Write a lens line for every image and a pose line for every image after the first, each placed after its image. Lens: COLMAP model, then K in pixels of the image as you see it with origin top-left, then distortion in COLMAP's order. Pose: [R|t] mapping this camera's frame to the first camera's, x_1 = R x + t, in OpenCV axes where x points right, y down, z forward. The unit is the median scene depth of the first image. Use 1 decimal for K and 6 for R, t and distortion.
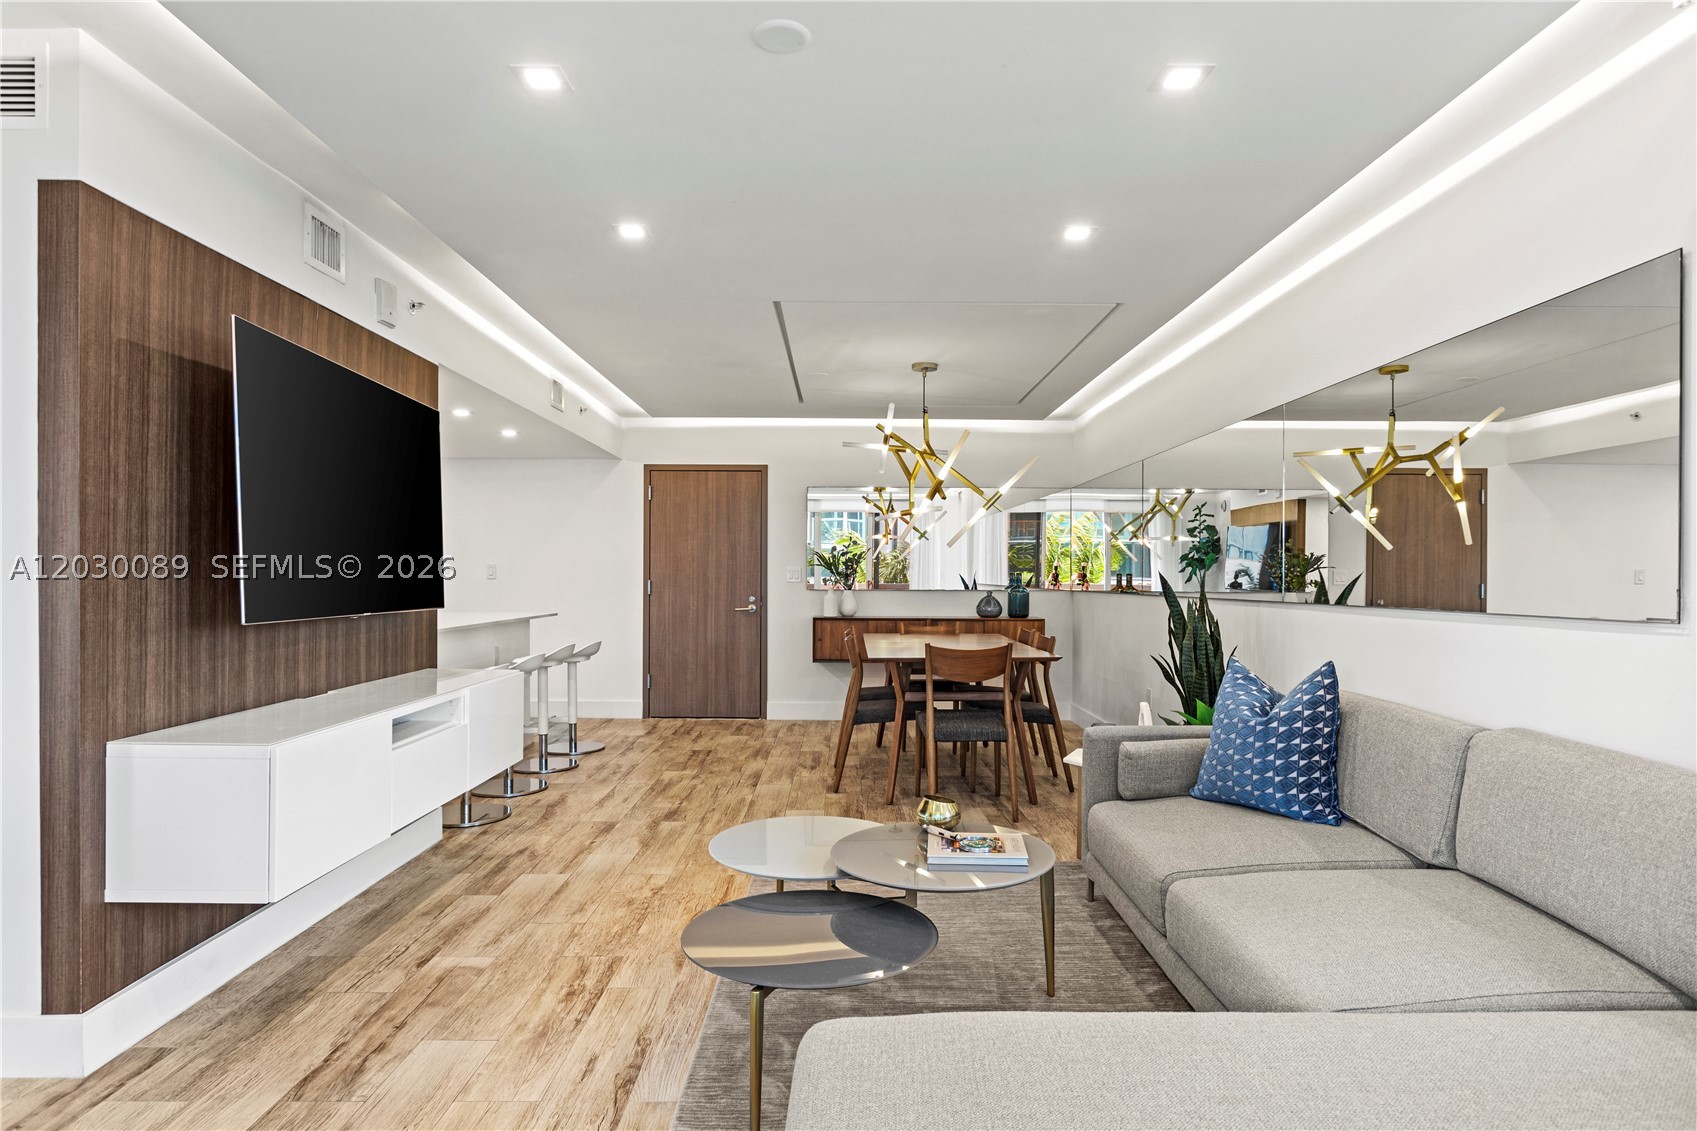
lens RADIAL K [[896.7, 0, 848.5], [0, 896.7, 565.5], [0, 0, 1]] dist [-0.081085, 0.000337]
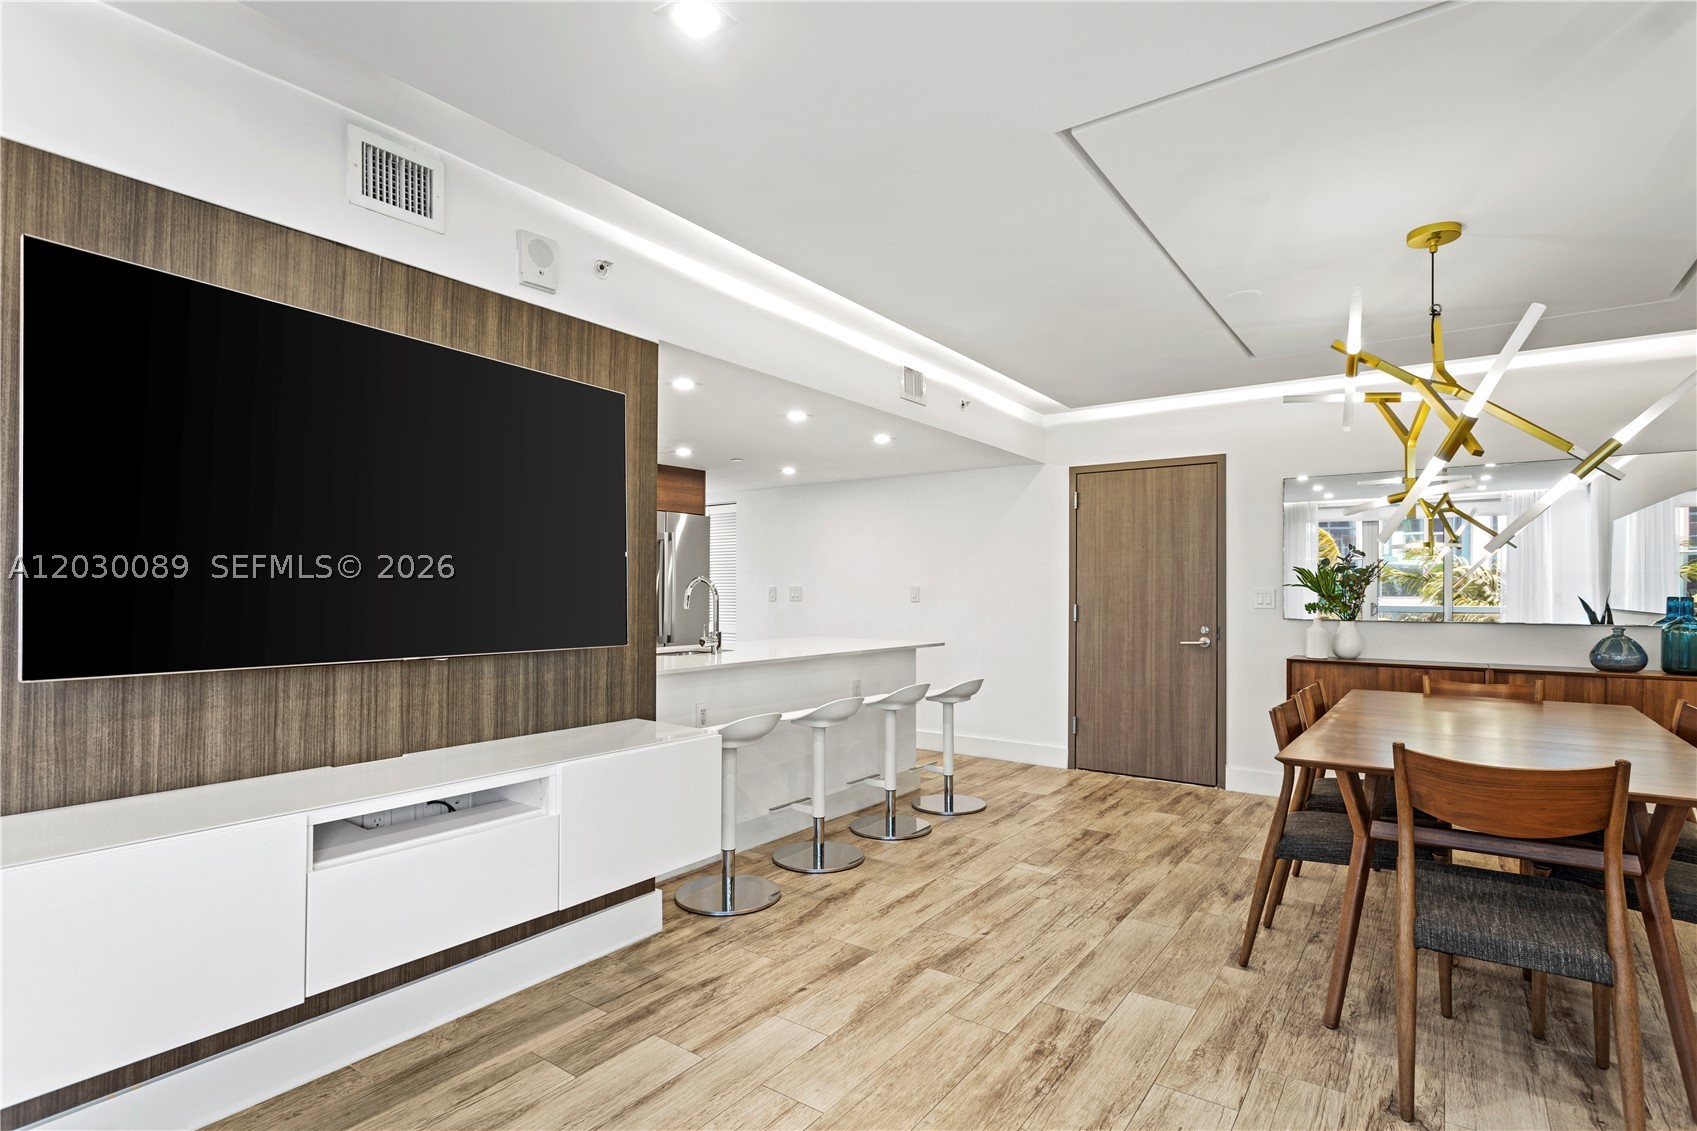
lens RADIAL K [[835.4, 0, 848.5], [0, 835.4, 565.5], [0, 0, 1]] dist [-0.005889, -0.000456]
pose [[0.810541, -0.019197, -0.585368, 0.066338], [0.005312, 0.999663, -0.025427, -0.001164], [0.585658, 0.017500, 0.810369, 0.248526]]
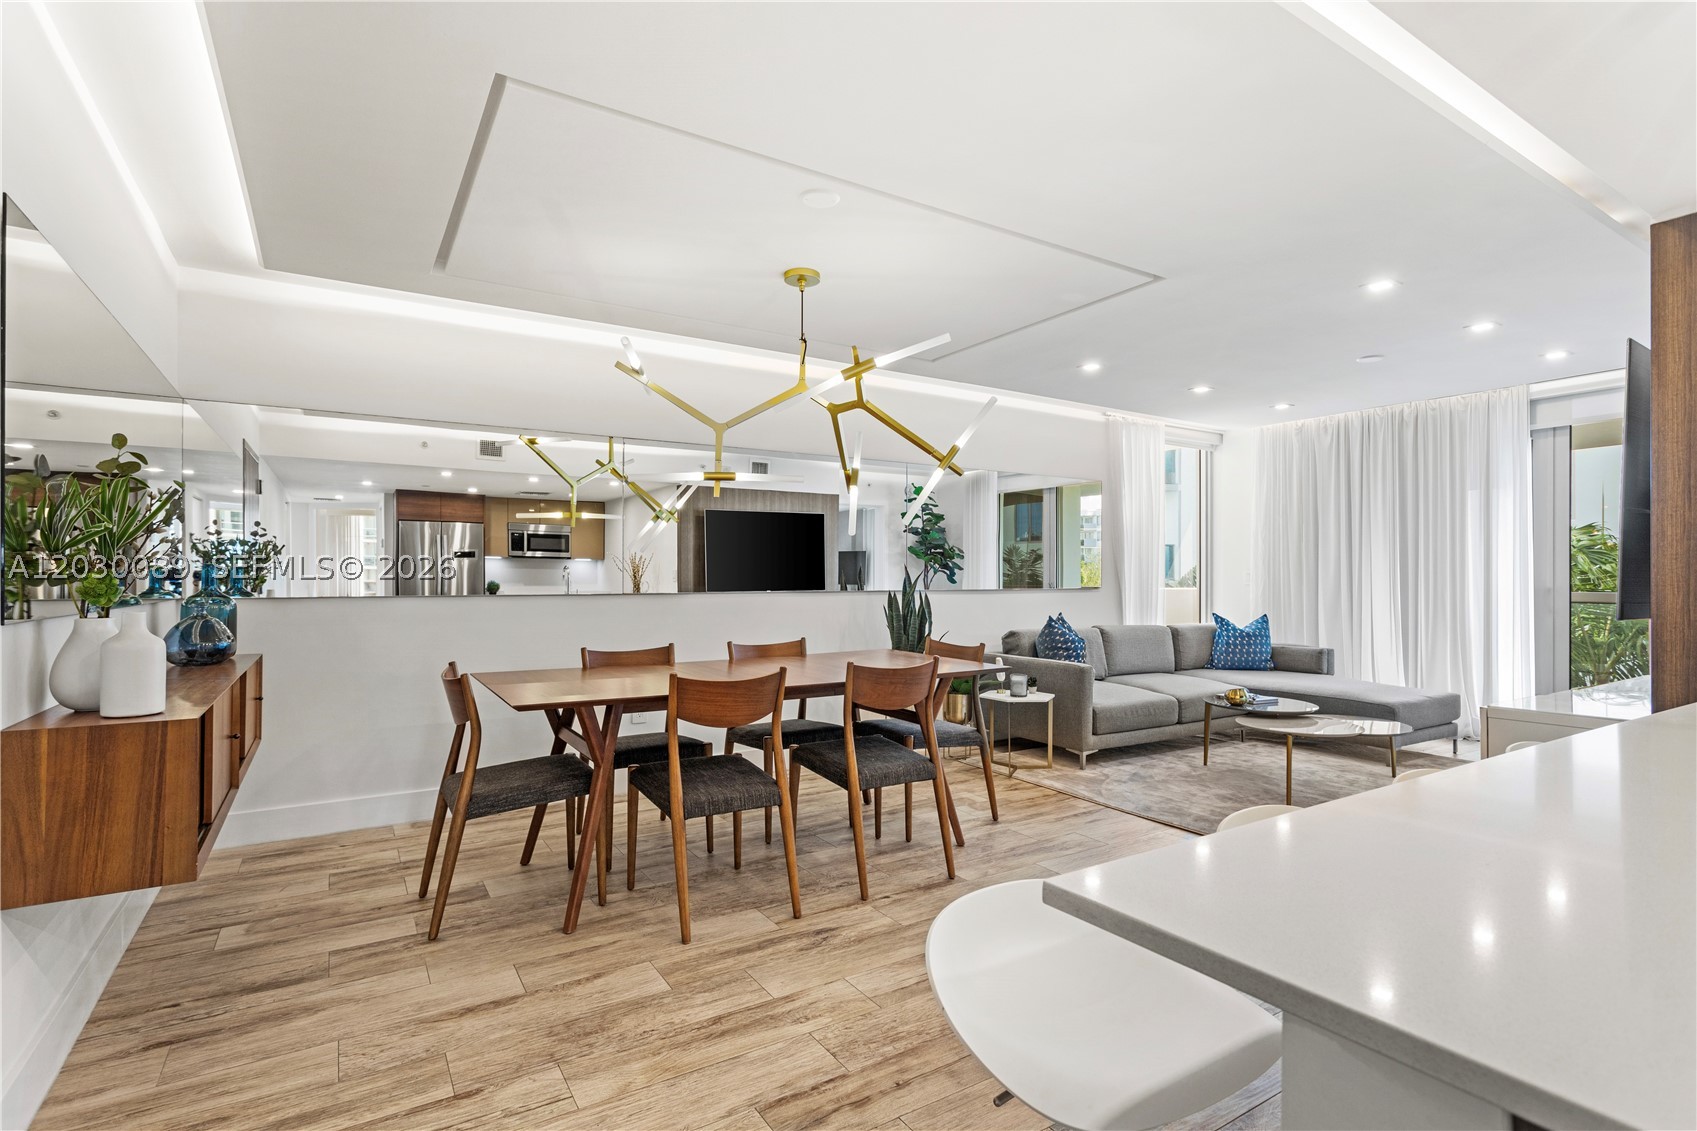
lens RADIAL K [[835.4, 0, 848.5], [0, 835.4, 565.5], [0, 0, 1]] dist [-0.005889, -0.000456]
pose [[-0.536023, 0.002647, 0.844199, -0.321483], [-0.012225, 0.999866, -0.010898, 0.009427], [-0.844115, -0.016162, -0.535919, 0.886961]]
